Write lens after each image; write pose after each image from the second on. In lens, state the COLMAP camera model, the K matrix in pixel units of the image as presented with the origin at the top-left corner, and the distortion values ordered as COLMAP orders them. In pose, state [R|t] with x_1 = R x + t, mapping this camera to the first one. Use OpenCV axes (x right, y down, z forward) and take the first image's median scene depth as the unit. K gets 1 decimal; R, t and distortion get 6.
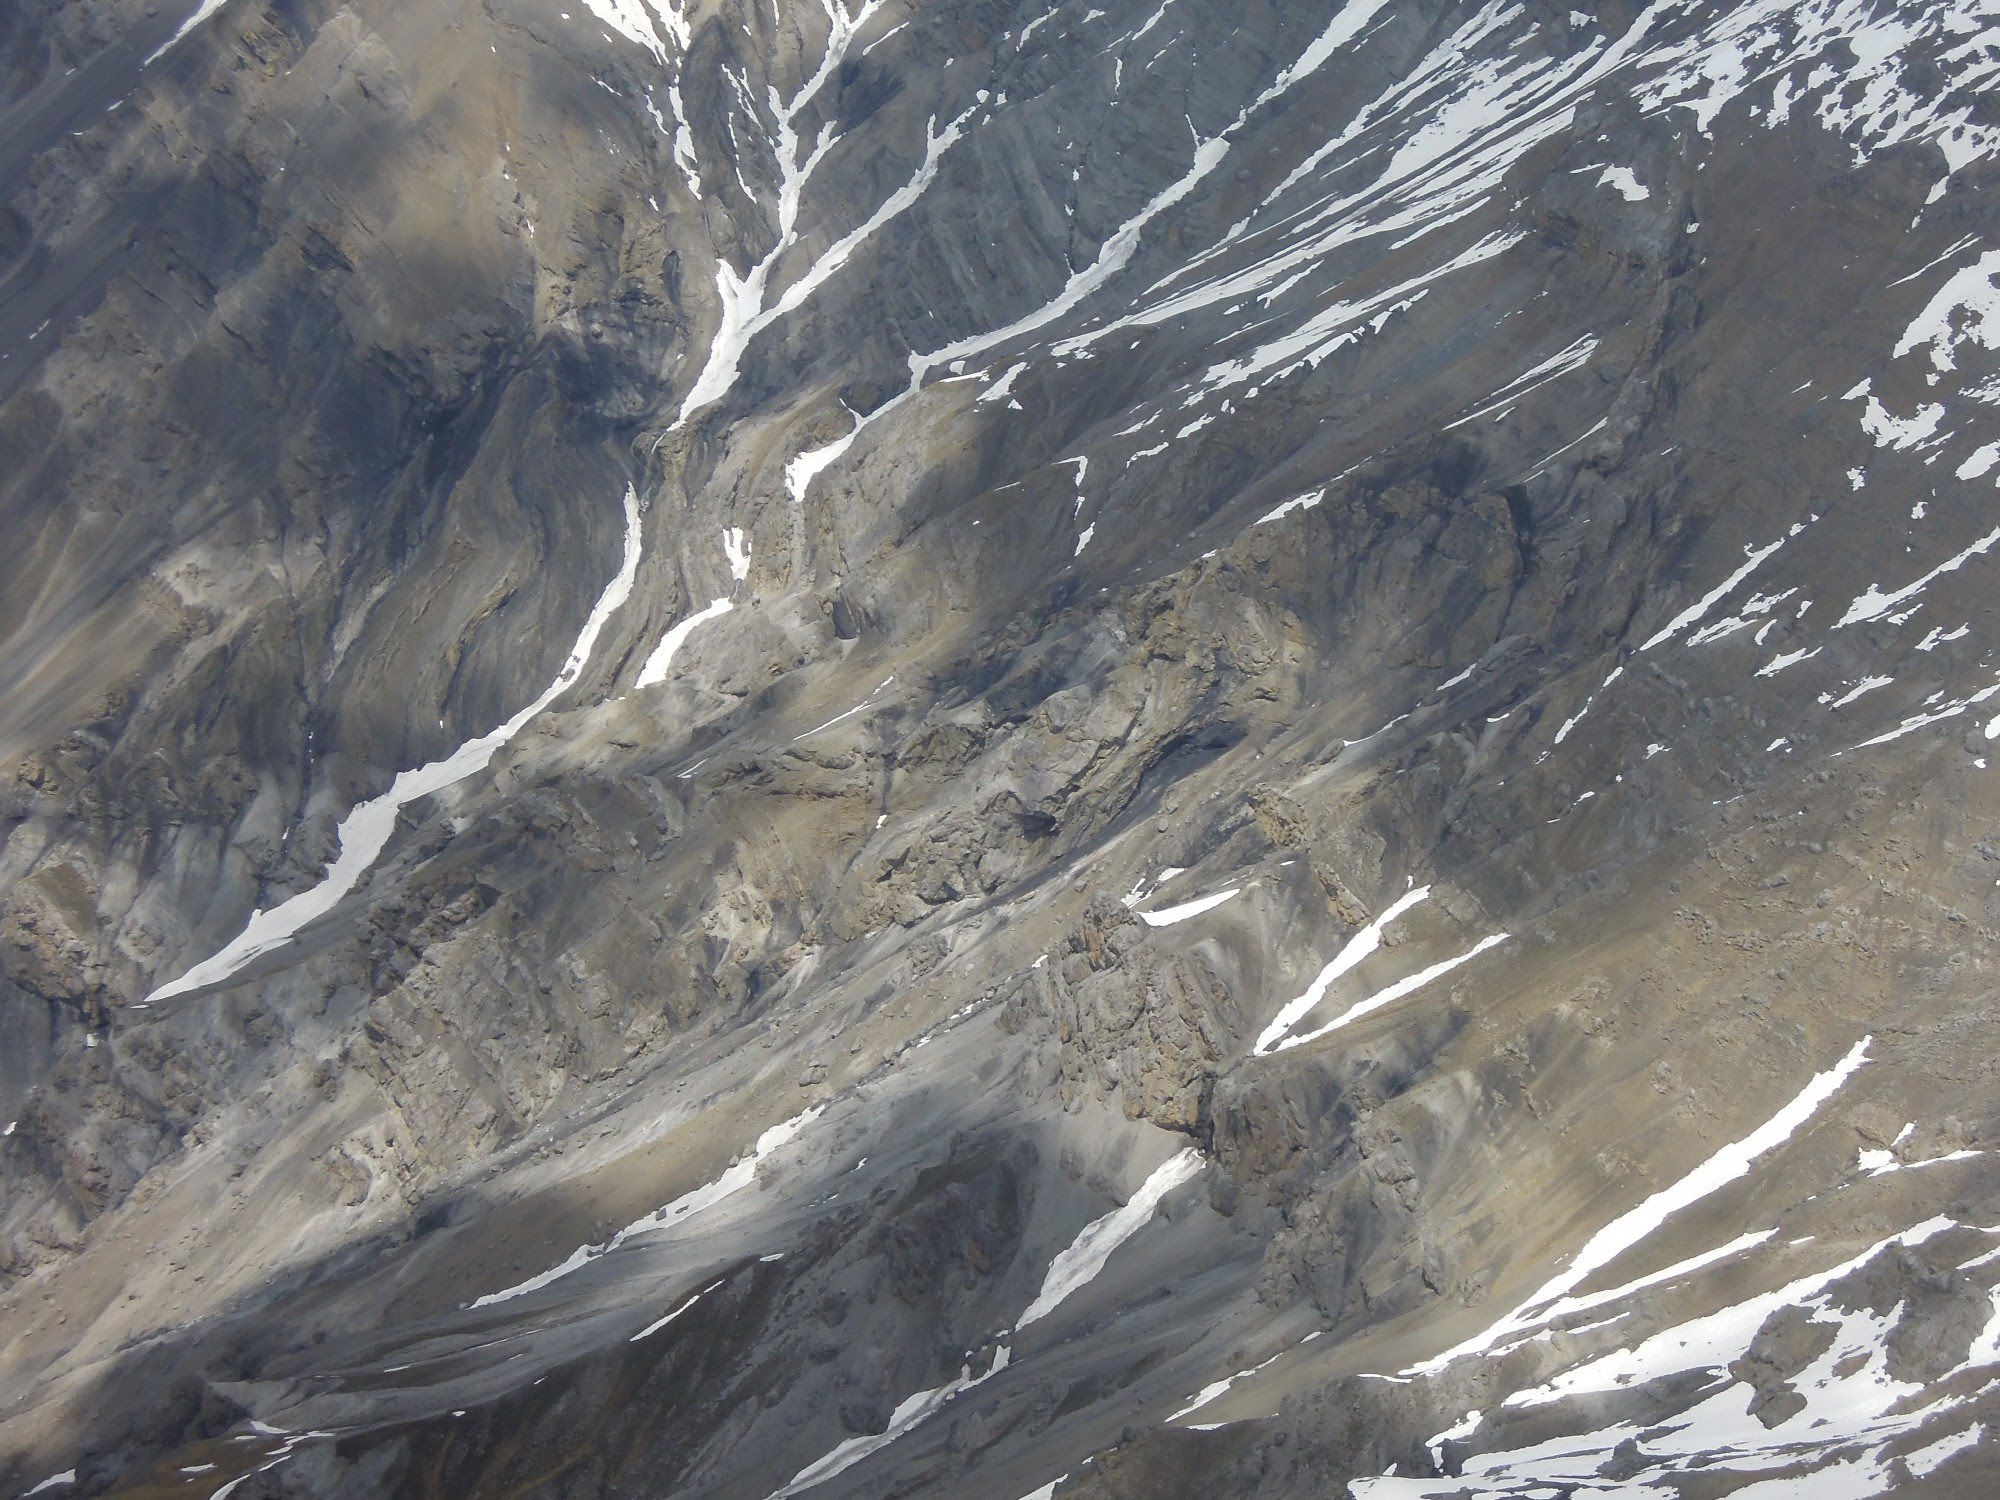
lens RADIAL K [[4101.1, 0, 1000.5], [0, 4101.1, 748.6], [0, 0, 1]] dist [-0.106131, 0.000000]
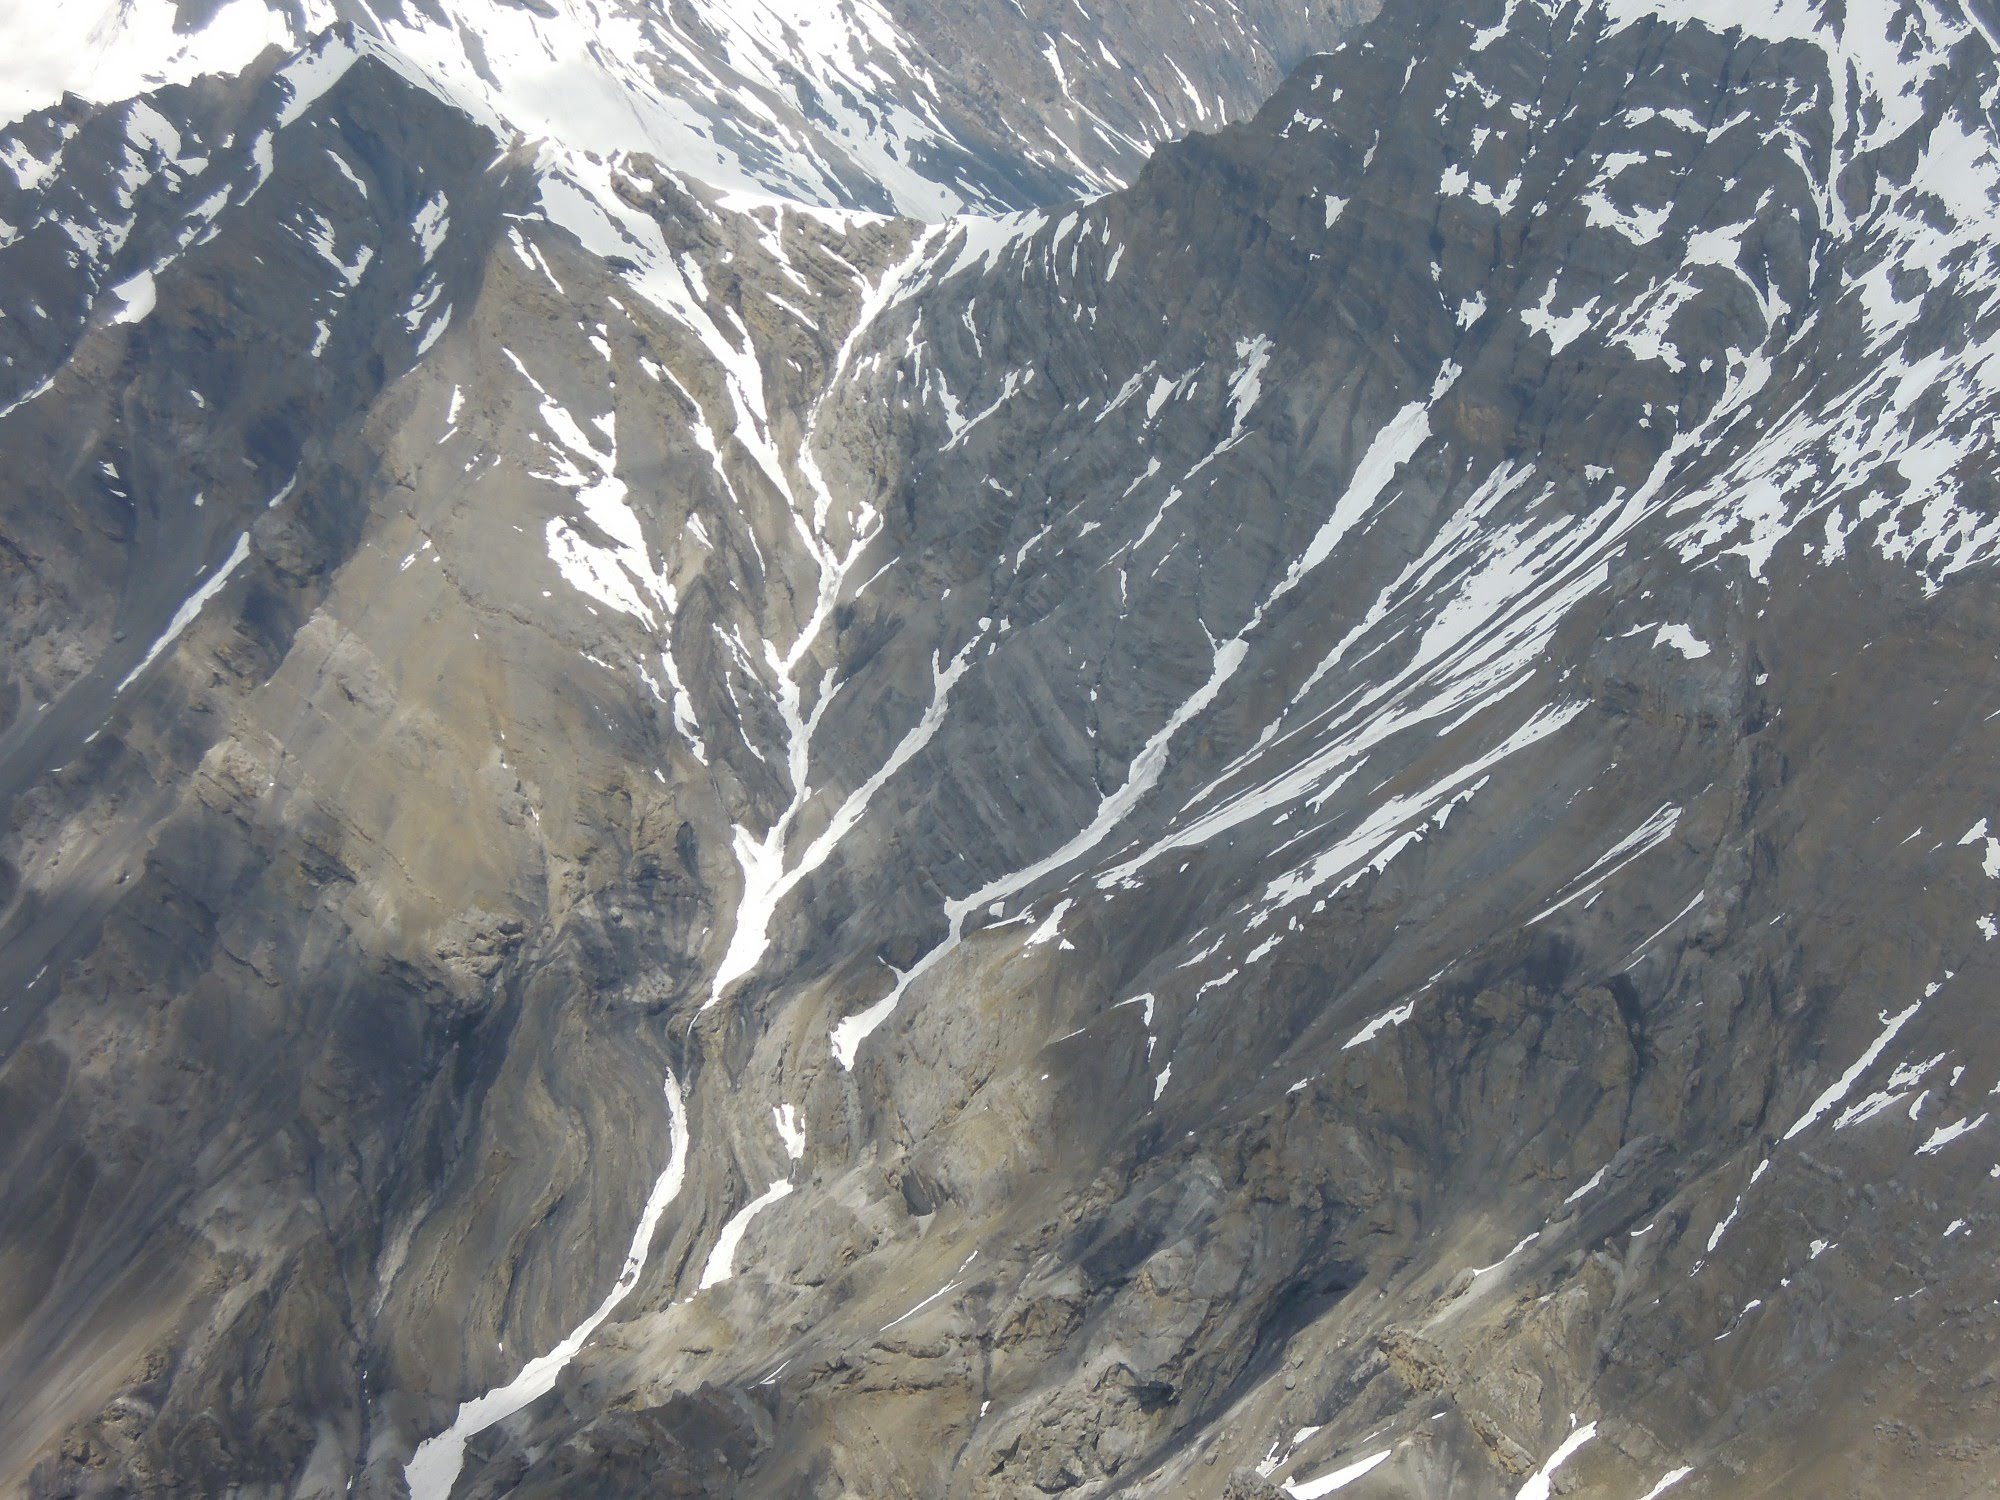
lens RADIAL K [[4101.1, 0, 998.9], [0, 4101.1, 751.5], [0, 0, 1]] dist [-0.106131, 0.000000]
pose [[0.992784, -0.119799, 0.005290, -0.011296], [0.119567, 0.985577, -0.119755, -0.015657], [0.009132, 0.119523, 0.992789, 0.049023]]
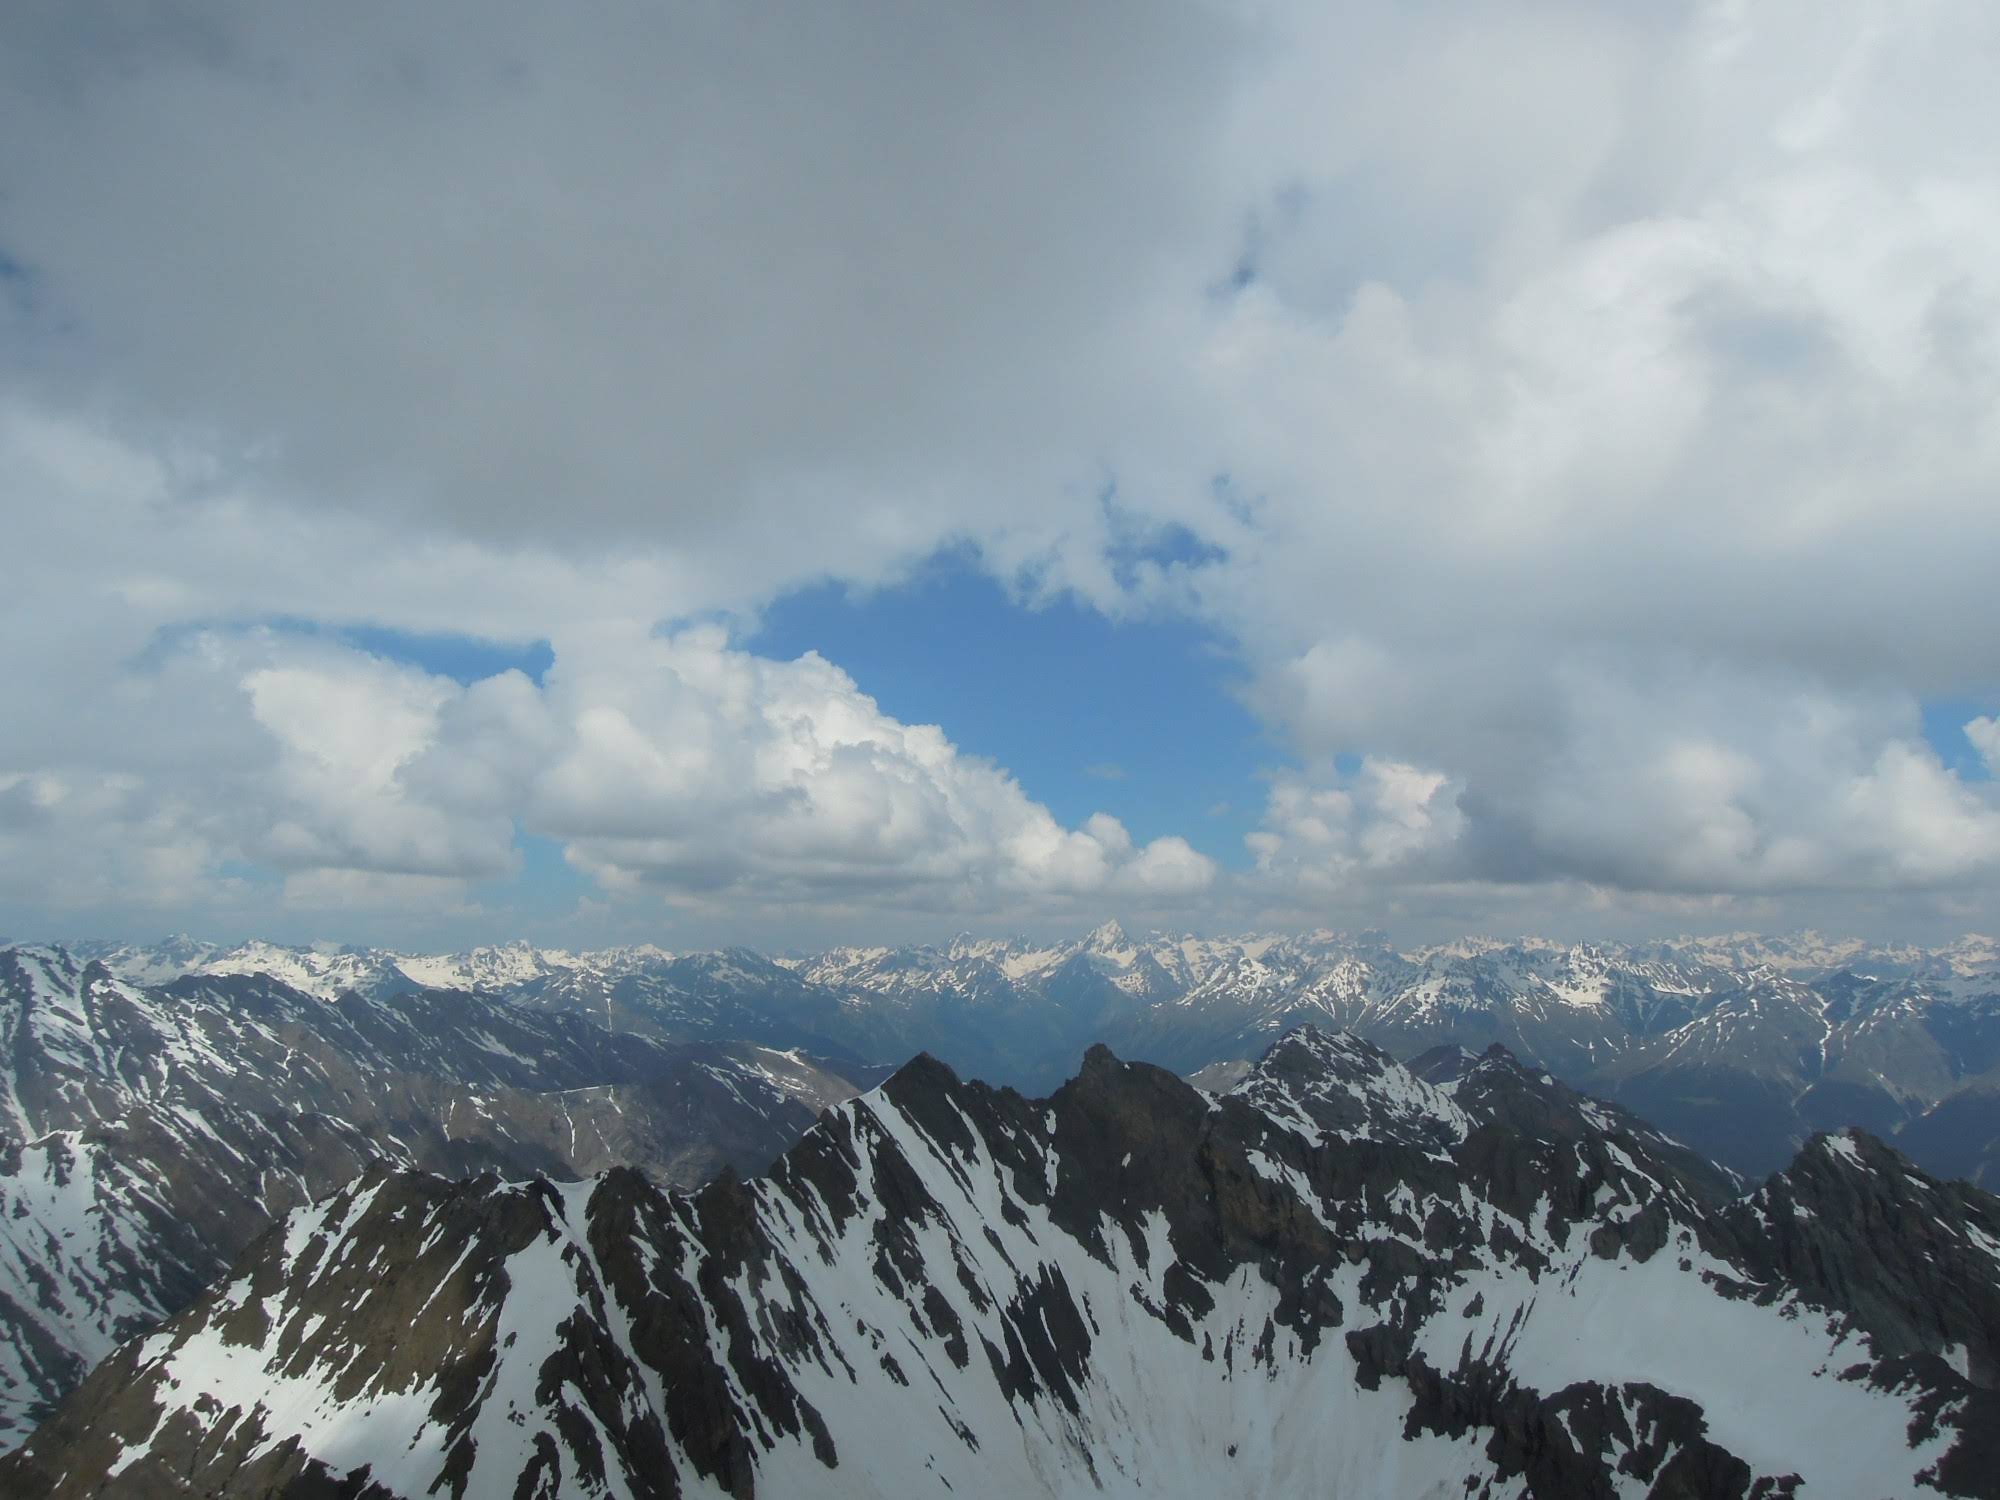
lens RADIAL K [[1399.5, 0, 999.8], [0, 1399.5, 751.0], [0, 0, 1]] dist [0.000458, 0.000769]
pose [[0.935778, -0.055764, 0.348151, 0.177408], [0.223177, 0.858114, -0.462419, -0.202799], [-0.272967, 0.510421, 0.815450, 0.533926]]
